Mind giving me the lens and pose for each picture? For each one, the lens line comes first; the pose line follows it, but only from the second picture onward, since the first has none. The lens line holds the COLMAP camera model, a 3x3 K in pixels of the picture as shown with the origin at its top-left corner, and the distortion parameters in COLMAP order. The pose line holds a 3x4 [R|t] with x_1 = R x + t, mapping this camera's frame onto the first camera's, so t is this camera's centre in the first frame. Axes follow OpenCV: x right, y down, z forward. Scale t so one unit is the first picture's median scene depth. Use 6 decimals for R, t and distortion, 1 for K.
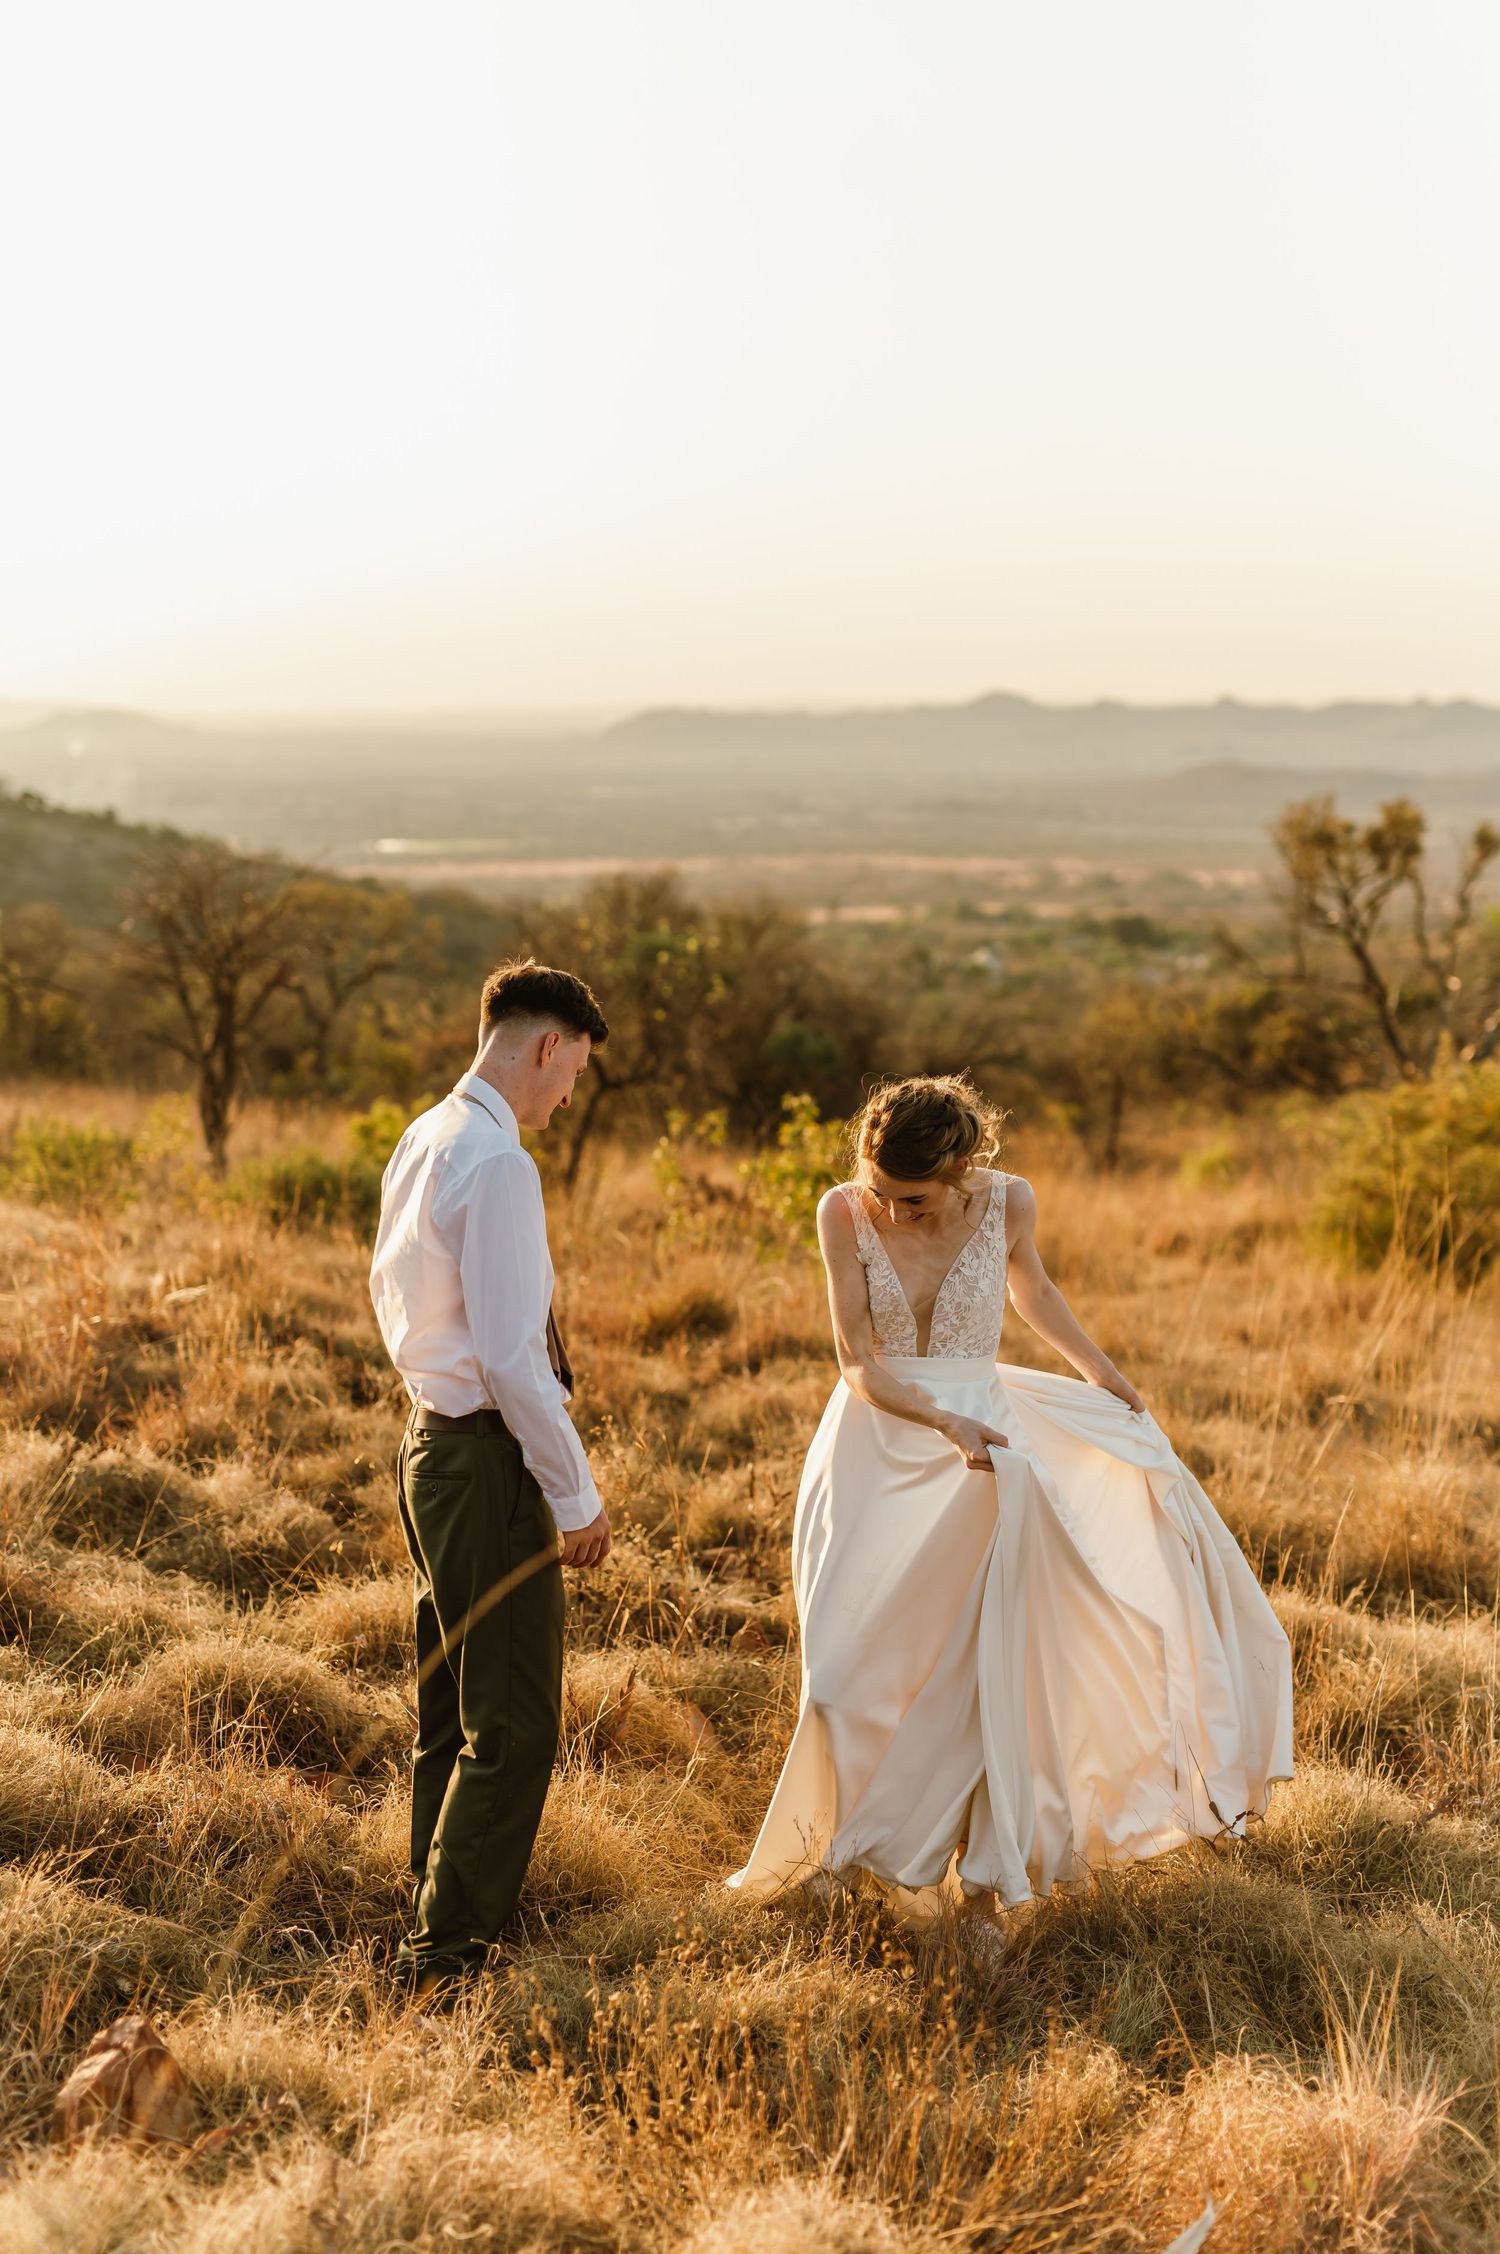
lens RADIAL K [[3128.6, 0, 750.0], [0, 3128.6, 1127.0], [0, 0, 1]] dist [0.107587, 0.022775]
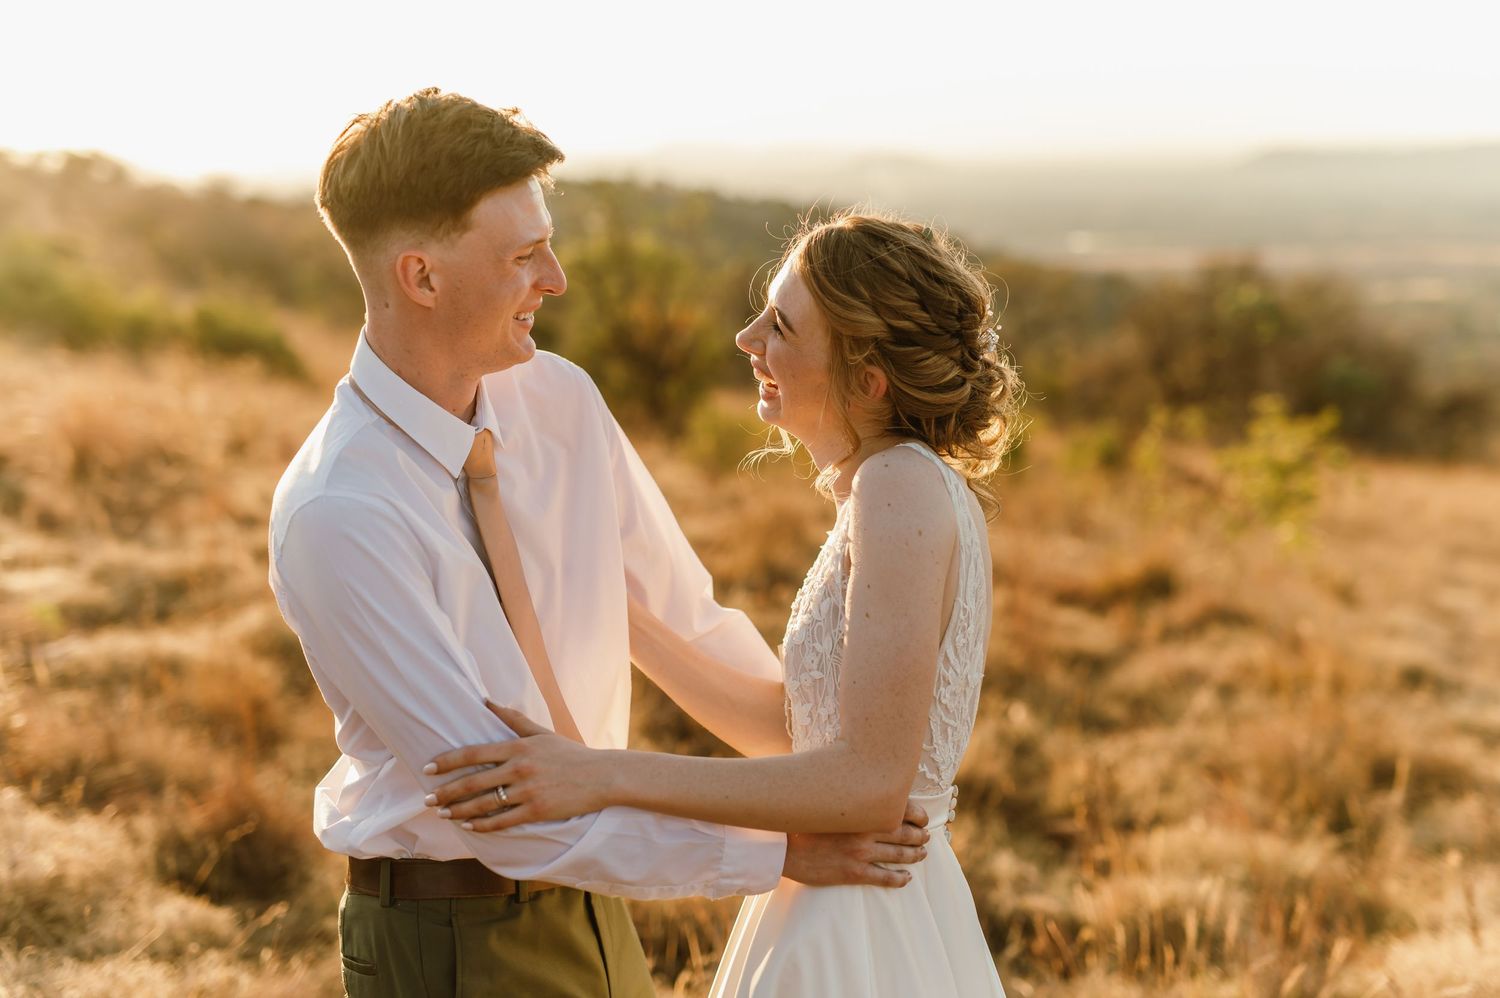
lens RADIAL K [[2082.0, 0, 744.7], [0, 2082.0, 479.7], [0, 0, 1]] dist [0.107587, 0.022775]
pose [[0.962720, 0.037434, -0.267898, 0.026989], [-0.031301, 0.999142, 0.027131, 0.003489], [0.268684, -0.017734, 0.963065, 0.133149]]
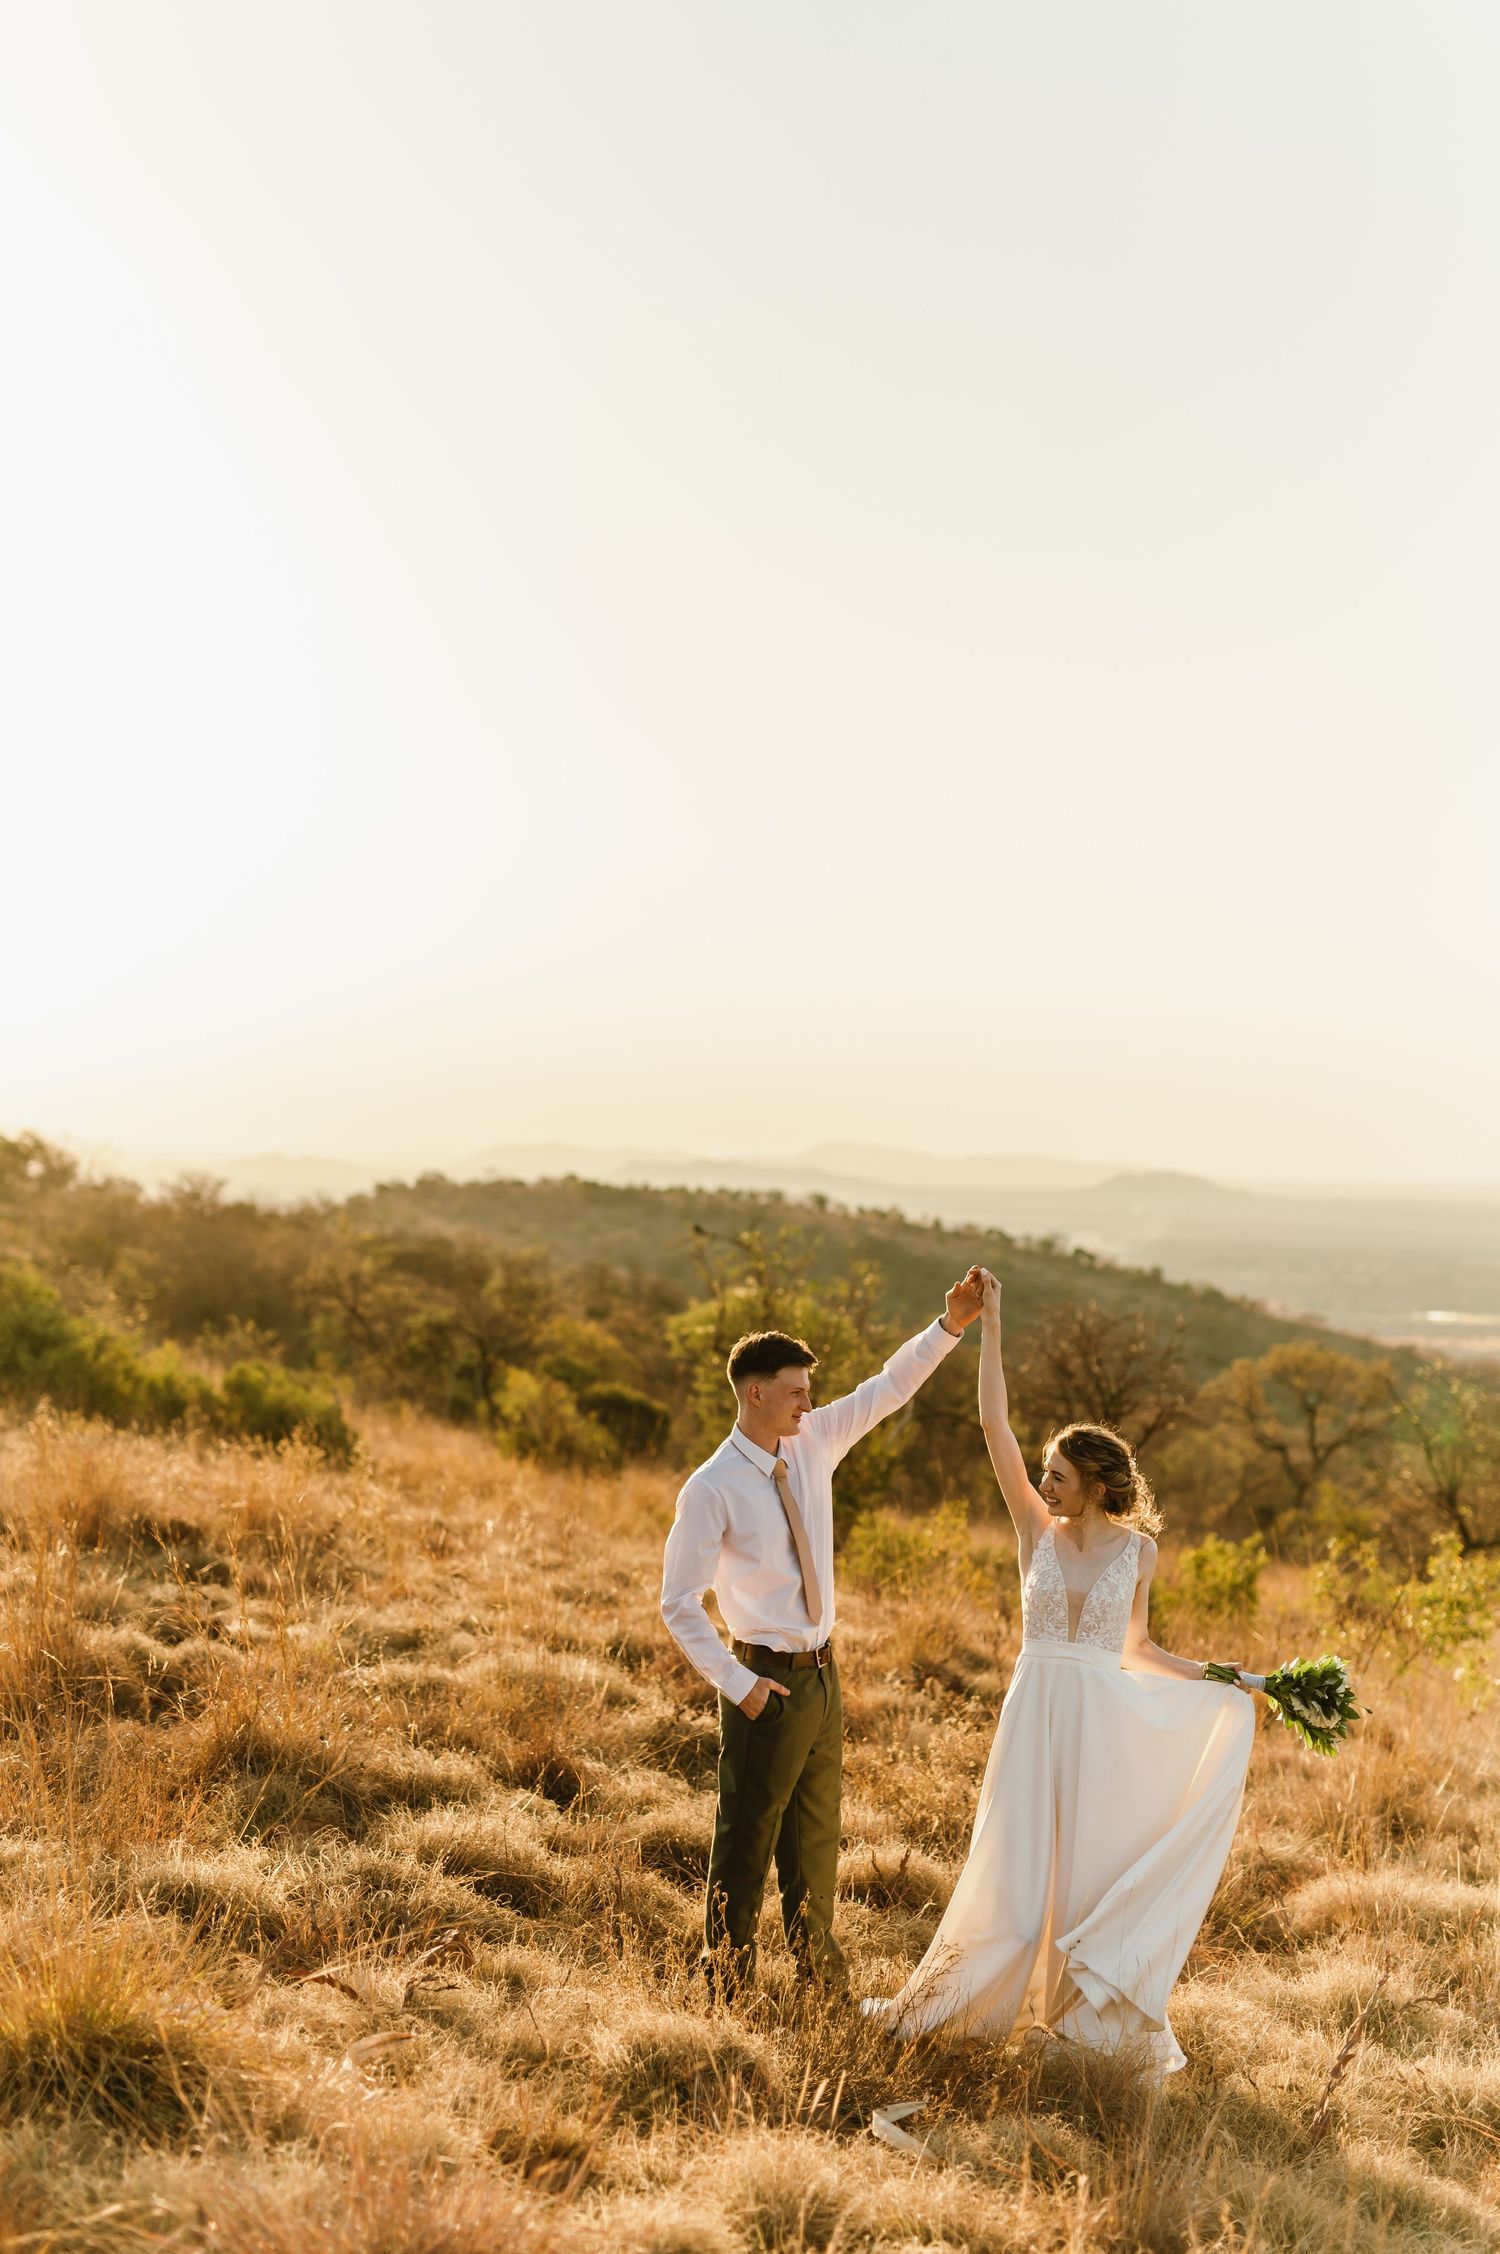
lens RADIAL K [[3124.3, 0, 750.0], [0, 3124.3, 1127.0], [0, 0, 1]] dist [0.127160, 0.042529]
pose [[0.944068, 0.028071, -0.328554, 0.107872], [-0.075963, 0.988086, -0.133853, 0.012359], [0.320882, 0.151324, 0.934952, -0.136764]]
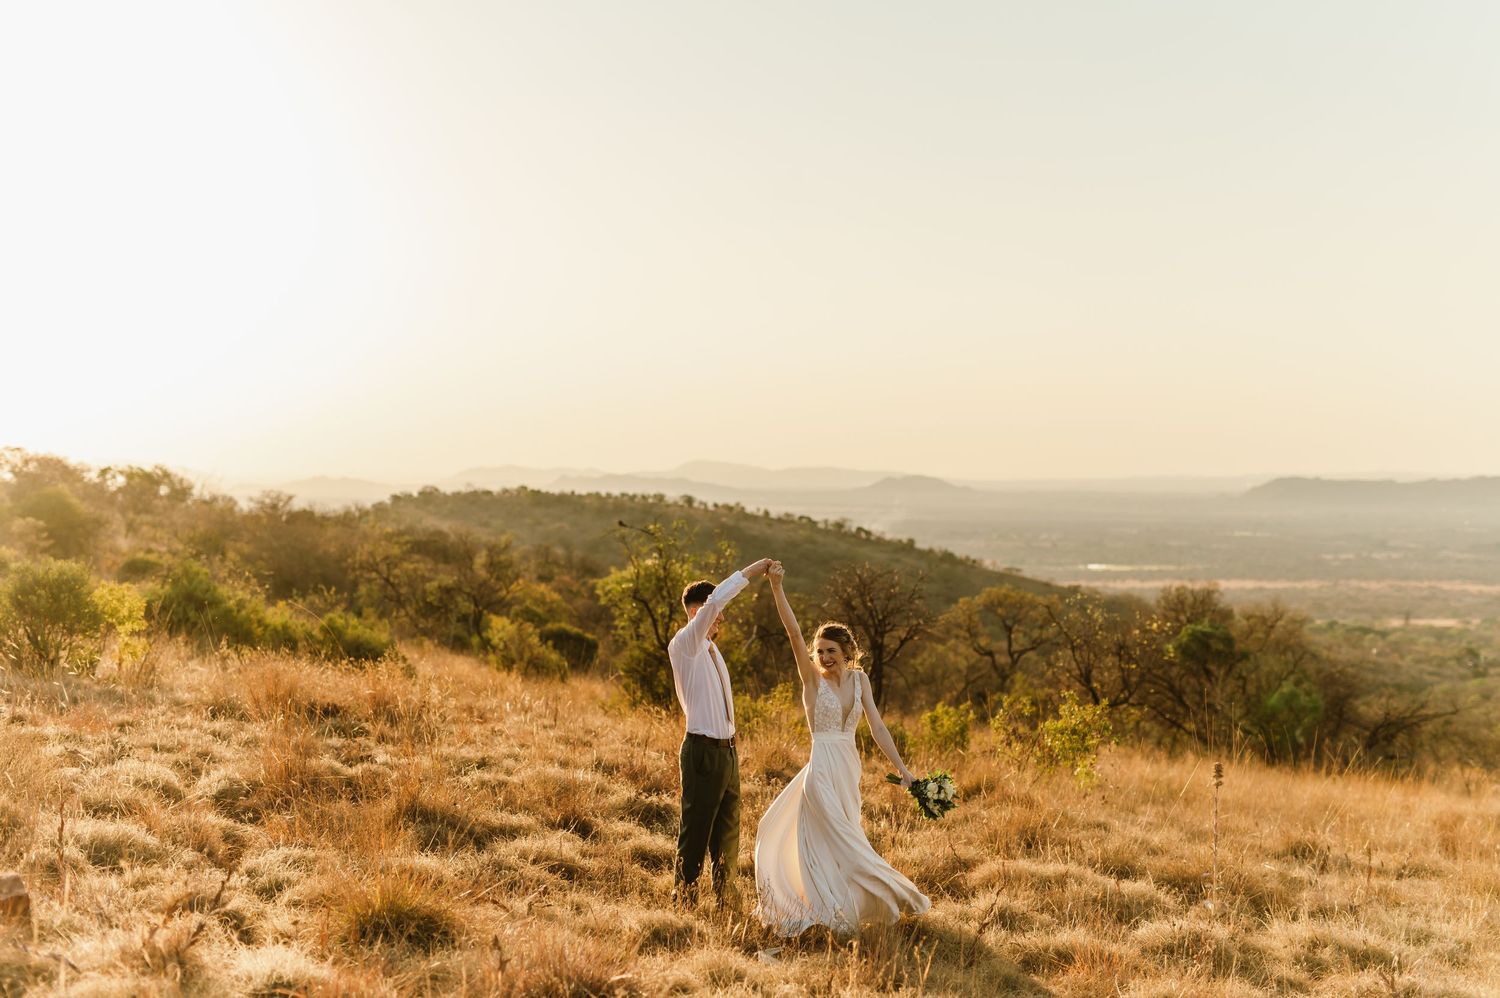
lens RADIAL K [[2082.0, 0, 744.7], [0, 2082.0, 479.7], [0, 0, 1]] dist [0.107587, 0.022775]
pose [[0.959714, 0.012450, -0.280701, 0.135915], [-0.048868, 0.991188, -0.123118, 0.022146], [0.276695, 0.131876, 0.951866, -0.247544]]
